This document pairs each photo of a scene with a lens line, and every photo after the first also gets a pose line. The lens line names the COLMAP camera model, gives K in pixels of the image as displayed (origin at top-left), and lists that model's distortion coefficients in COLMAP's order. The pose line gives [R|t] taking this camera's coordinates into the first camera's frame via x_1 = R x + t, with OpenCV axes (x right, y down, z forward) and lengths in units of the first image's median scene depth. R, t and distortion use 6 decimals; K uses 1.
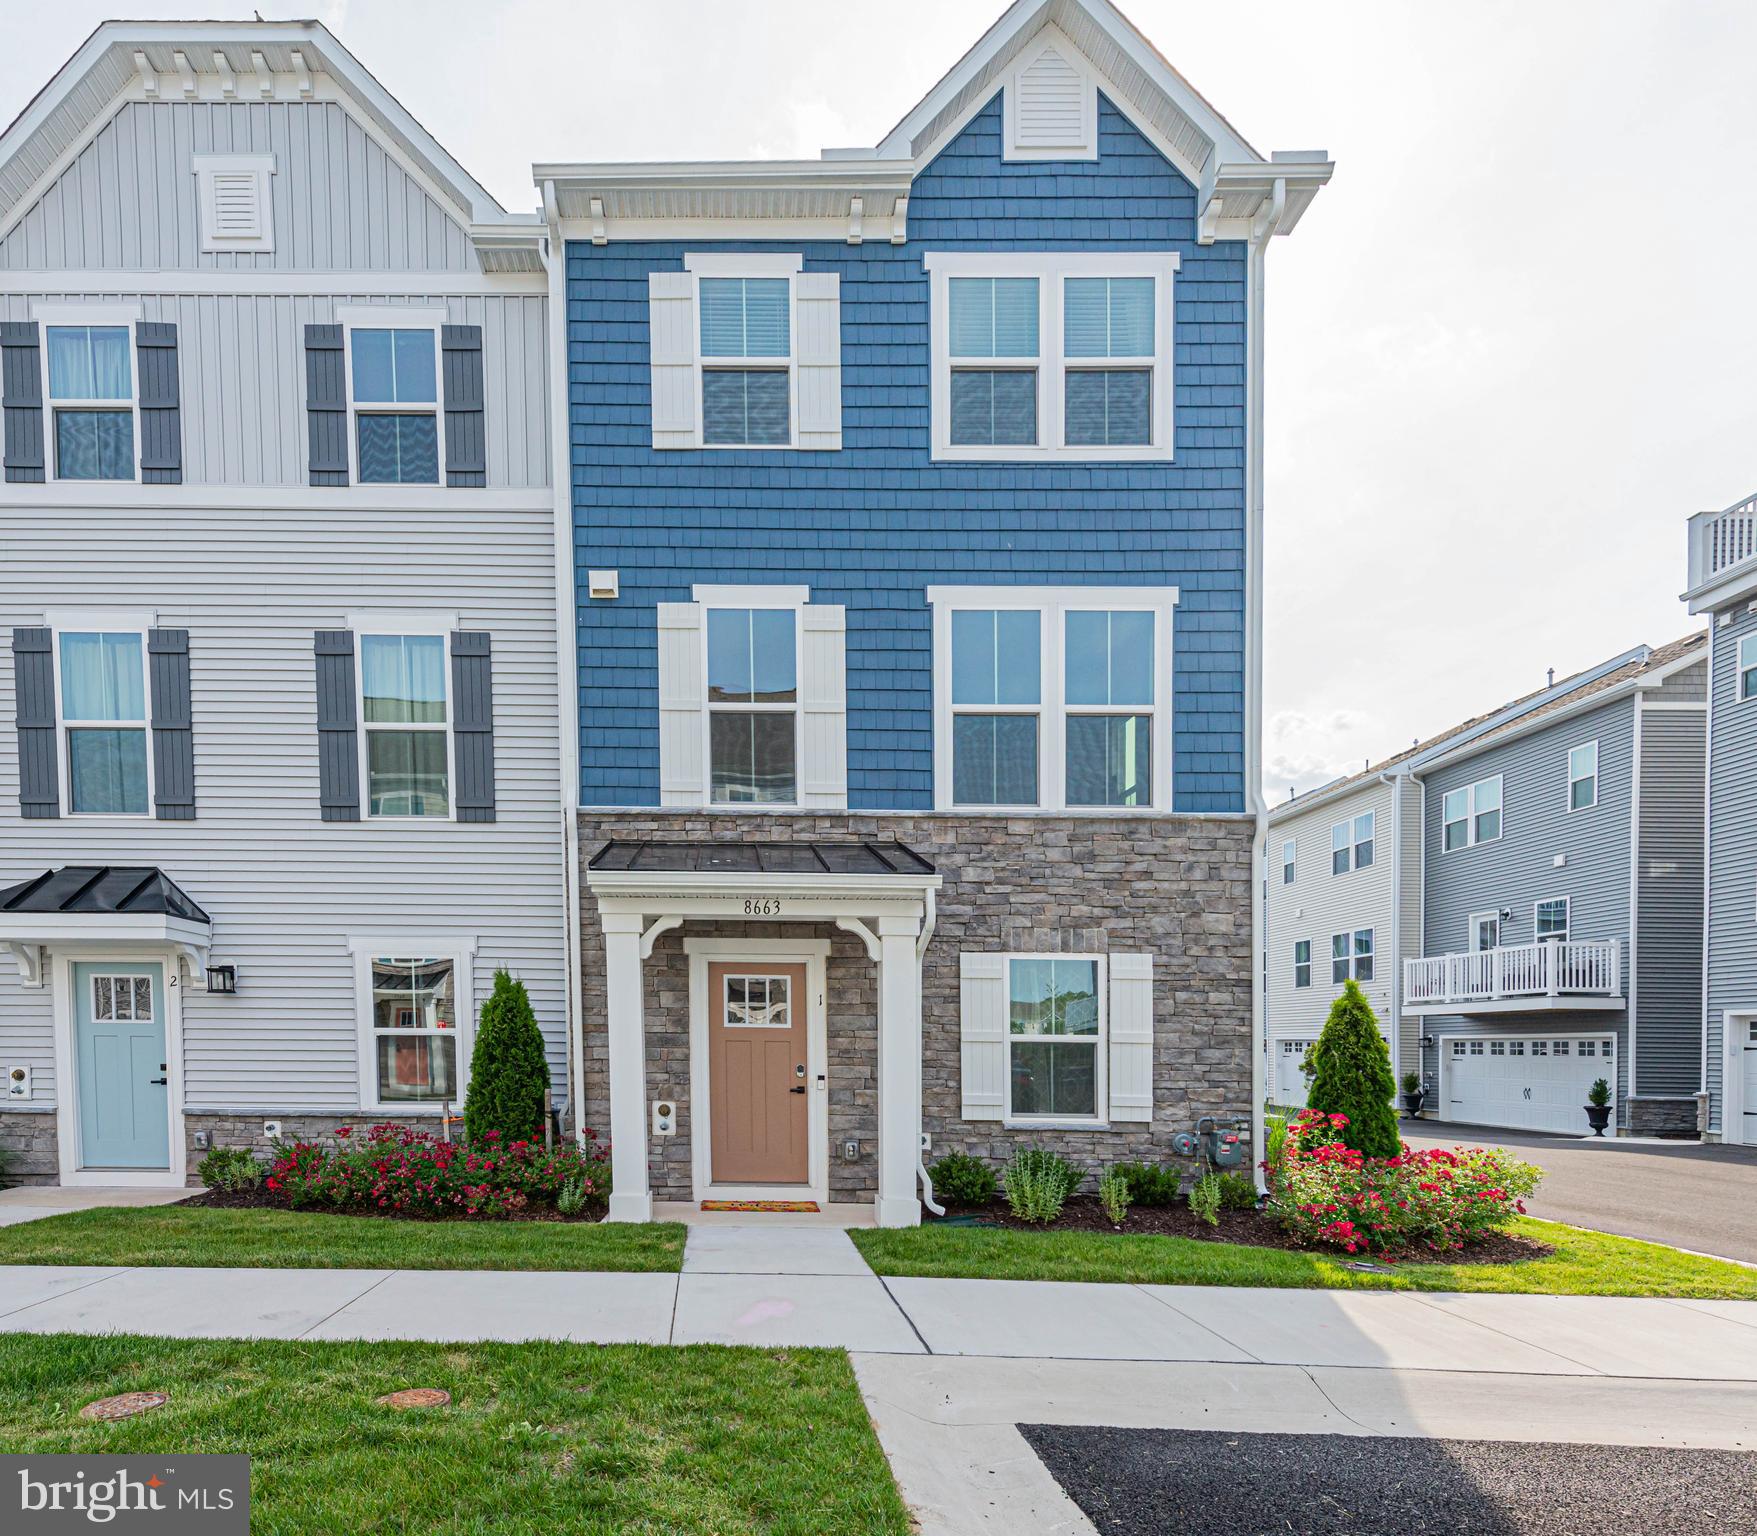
lens RADIAL K [[1017.7, 0, 878.3], [0, 1017.7, 871.2], [0, 0, 1]] dist [0.010907, -0.002192]
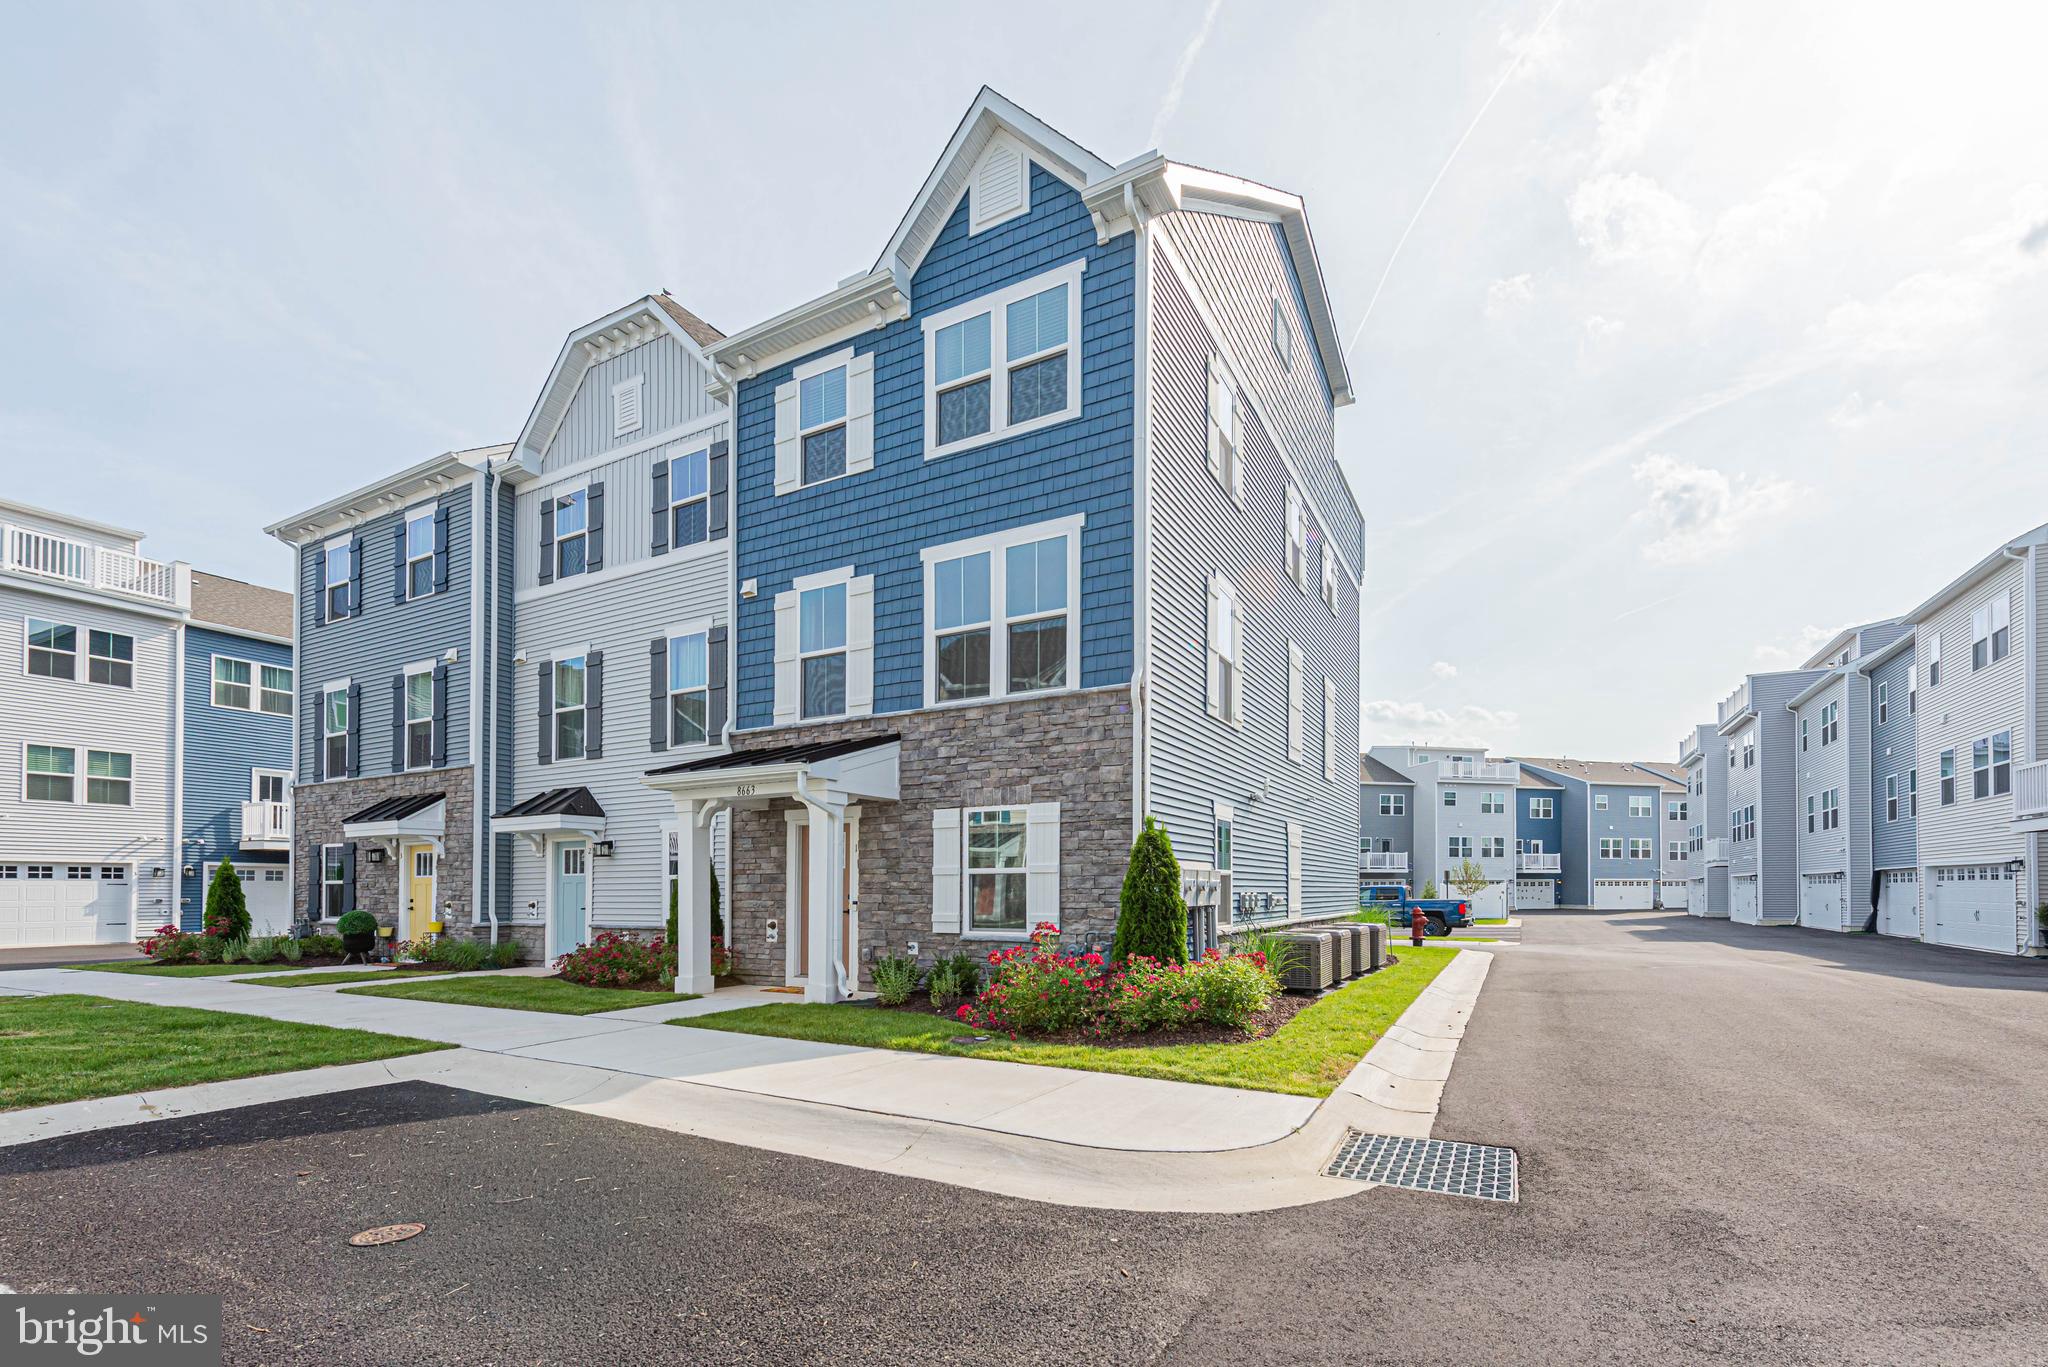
lens RADIAL K [[827.7, 0, 1008.2], [0, 827.7, 688.3], [0, 0, 1]] dist [0.006682, -0.000680]
pose [[0.890101, -0.122973, -0.438860, 0.640754], [0.094851, 0.991810, -0.085536, 0.020711], [0.445784, 0.034509, 0.894475, 0.032840]]
